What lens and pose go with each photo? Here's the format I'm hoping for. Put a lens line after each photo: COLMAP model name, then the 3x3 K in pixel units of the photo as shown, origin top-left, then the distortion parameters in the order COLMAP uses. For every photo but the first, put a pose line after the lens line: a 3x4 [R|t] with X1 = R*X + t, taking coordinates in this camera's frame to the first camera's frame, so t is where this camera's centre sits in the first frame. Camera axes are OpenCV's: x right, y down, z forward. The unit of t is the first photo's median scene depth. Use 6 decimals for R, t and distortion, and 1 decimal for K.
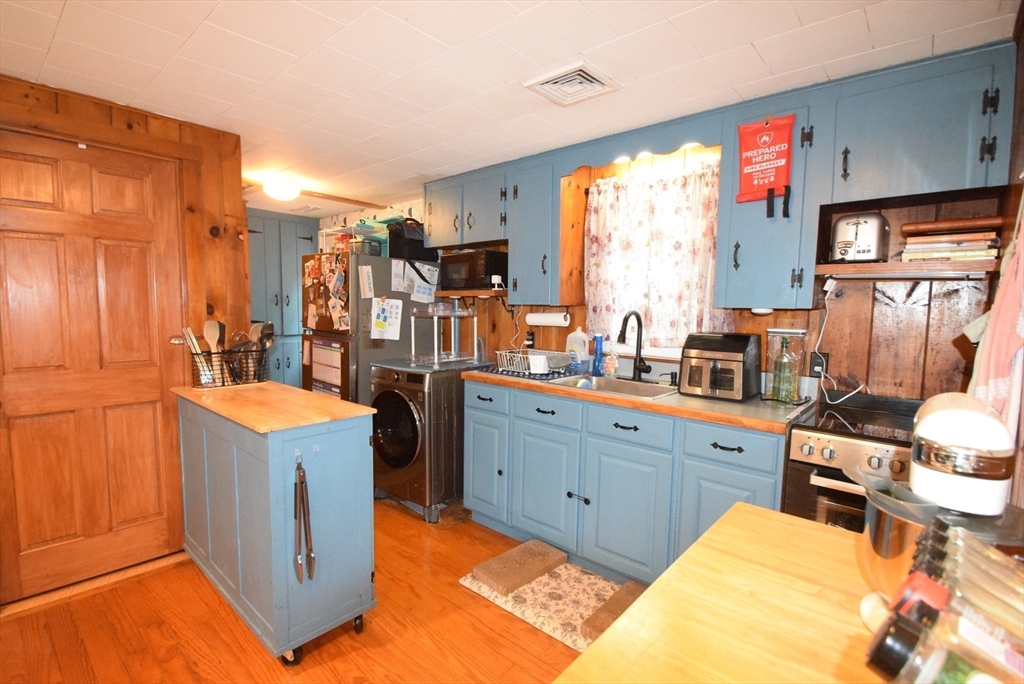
lens RADIAL K [[485.6, 0, 506.9], [0, 485.6, 351.5], [0, 0, 1]] dist [-0.011074, -0.003130]
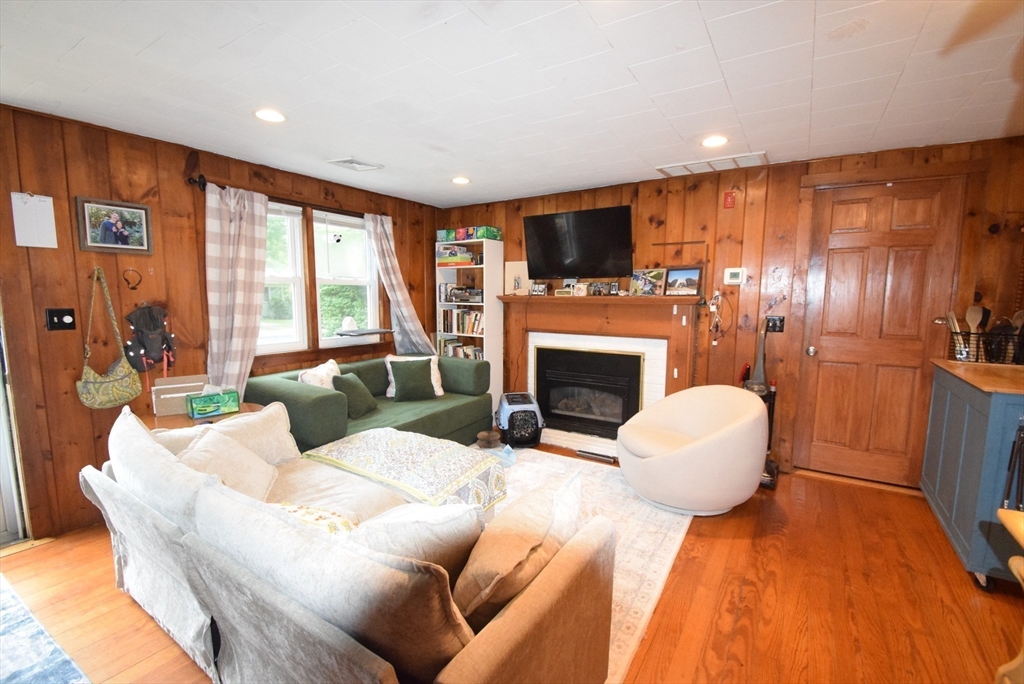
lens RADIAL K [[448.4, 0, 507.4], [0, 448.4, 347.5], [0, 0, 1]] dist [-0.008788, -0.005266]
pose [[0.149350, 0.107835, -0.982887, 0.294992], [-0.086440, 0.991654, 0.095662, 0.032327], [0.984999, 0.070674, 0.157424, -0.298949]]
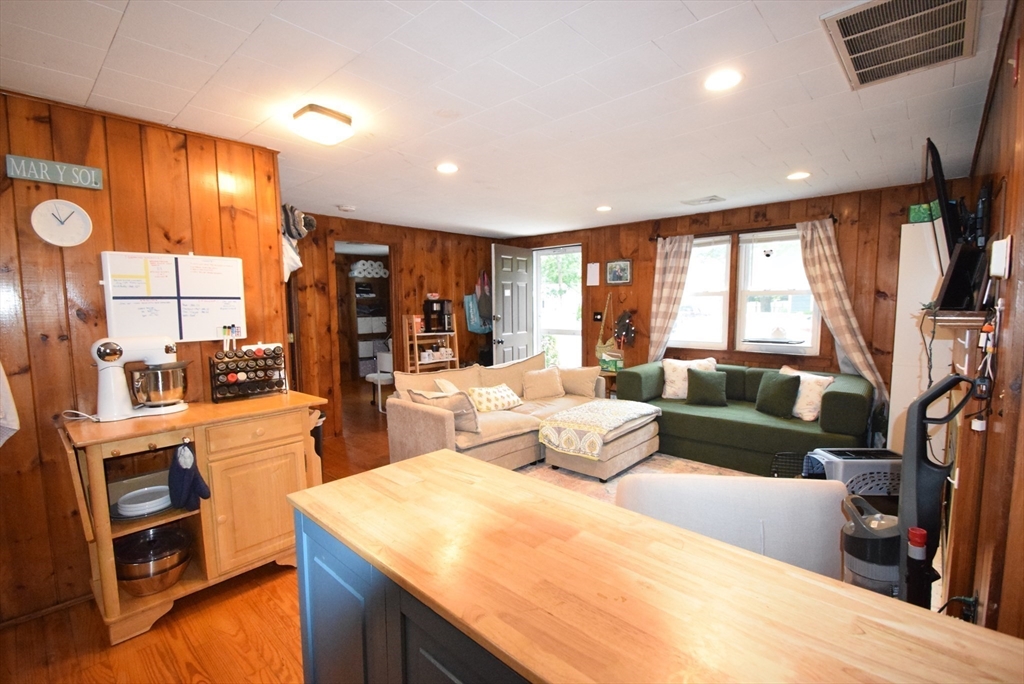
lens RADIAL K [[448.4, 0, 509.7], [0, 448.4, 346.9], [0, 0, 1]] dist [-0.008788, -0.005266]
pose [[-0.999529, -0.006262, 0.030029, -0.491478], [-0.000949, 0.984786, 0.173770, -0.097389], [-0.030660, 0.173659, -0.984328, 1.189580]]
